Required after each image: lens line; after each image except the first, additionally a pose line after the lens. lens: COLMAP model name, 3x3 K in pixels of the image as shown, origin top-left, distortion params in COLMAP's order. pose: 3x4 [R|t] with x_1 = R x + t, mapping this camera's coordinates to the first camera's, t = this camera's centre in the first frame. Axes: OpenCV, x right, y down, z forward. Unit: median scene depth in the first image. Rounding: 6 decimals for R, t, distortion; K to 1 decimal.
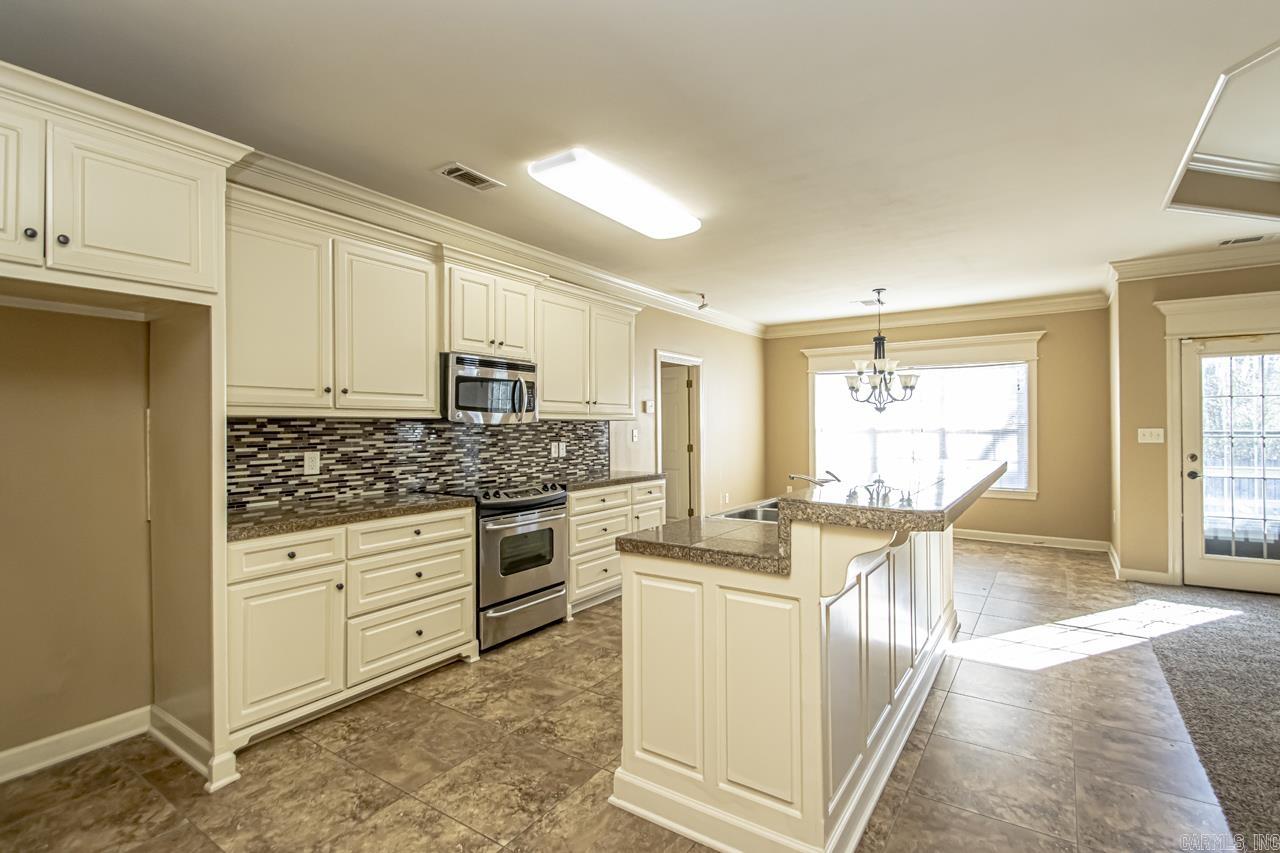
lens RADIAL K [[612.4, 0, 640.0], [0, 612.4, 426.5], [0, 0, 1]] dist [0.019457, -0.025494]
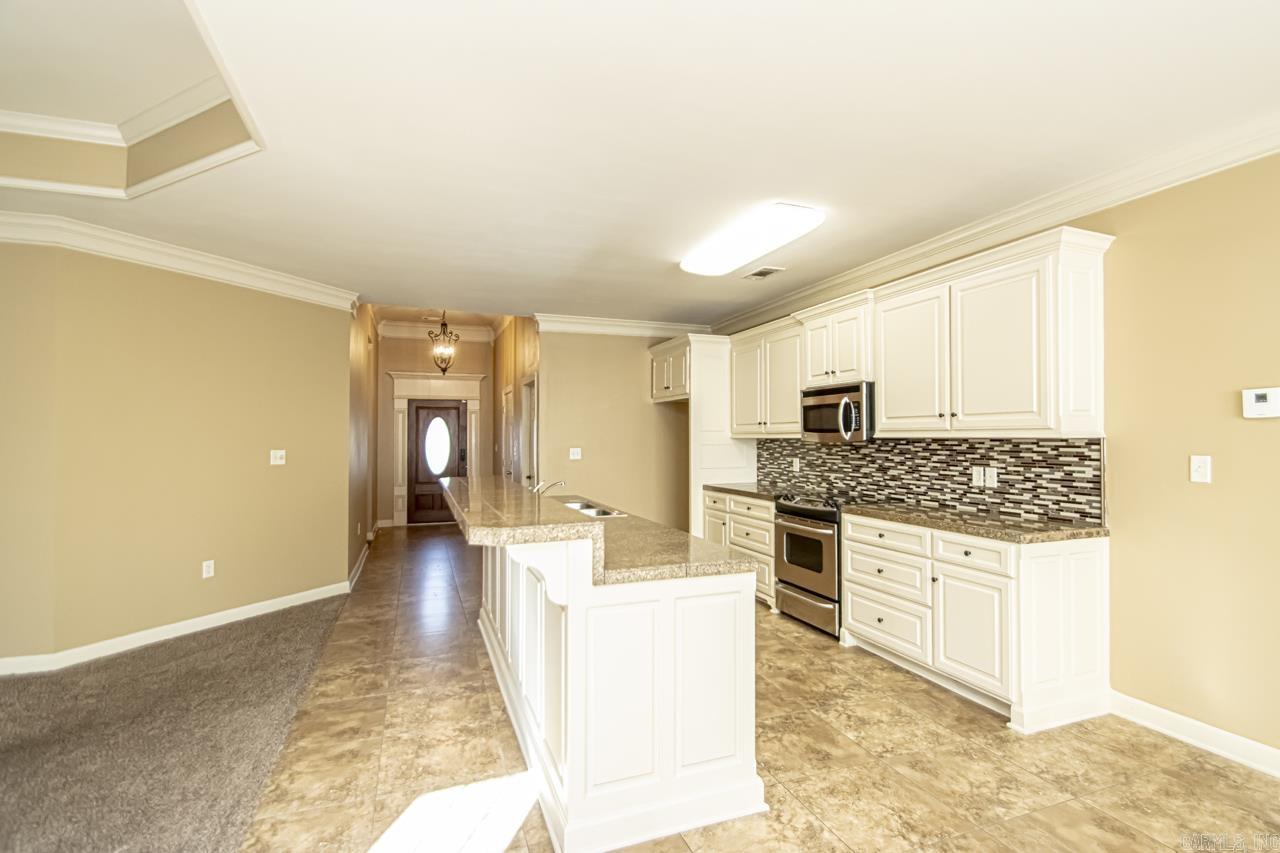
lens RADIAL K [[609.1, 0, 652.4], [0, 609.1, 435.6], [0, 0, 1]] dist [-0.003104, -0.000229]
pose [[-0.571015, 0.008717, -0.820894, 0.852320], [0.012050, 0.999925, 0.002236, -0.023306], [0.820851, -0.008615, -0.571077, 1.305248]]
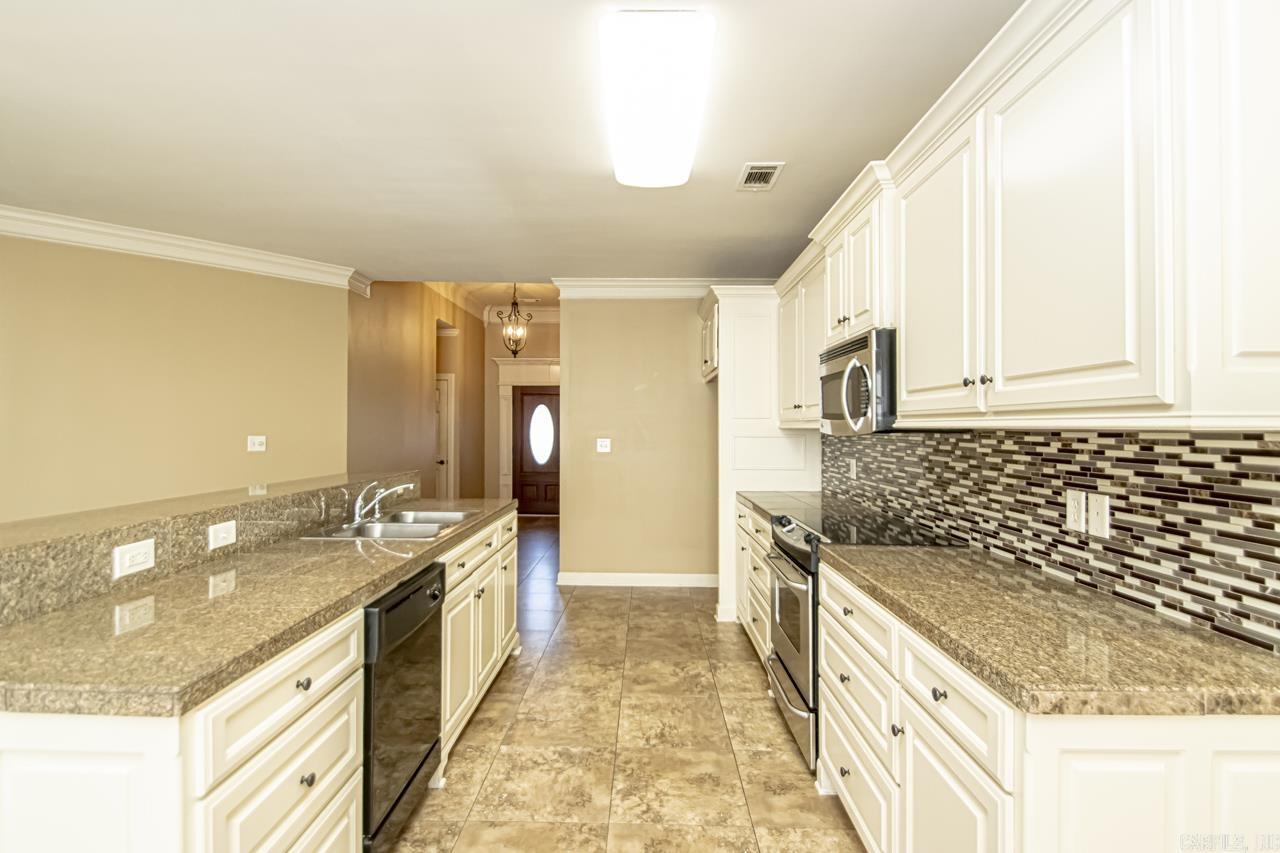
lens RADIAL K [[612.4, 0, 640.0], [0, 612.4, 426.5], [0, 0, 1]] dist [0.019457, -0.025494]
pose [[-0.834923, 0.002816, -0.550359, 0.329440], [0.003783, 0.999993, -0.000621, -0.015179], [0.550353, -0.002600, -0.834928, 1.377957]]
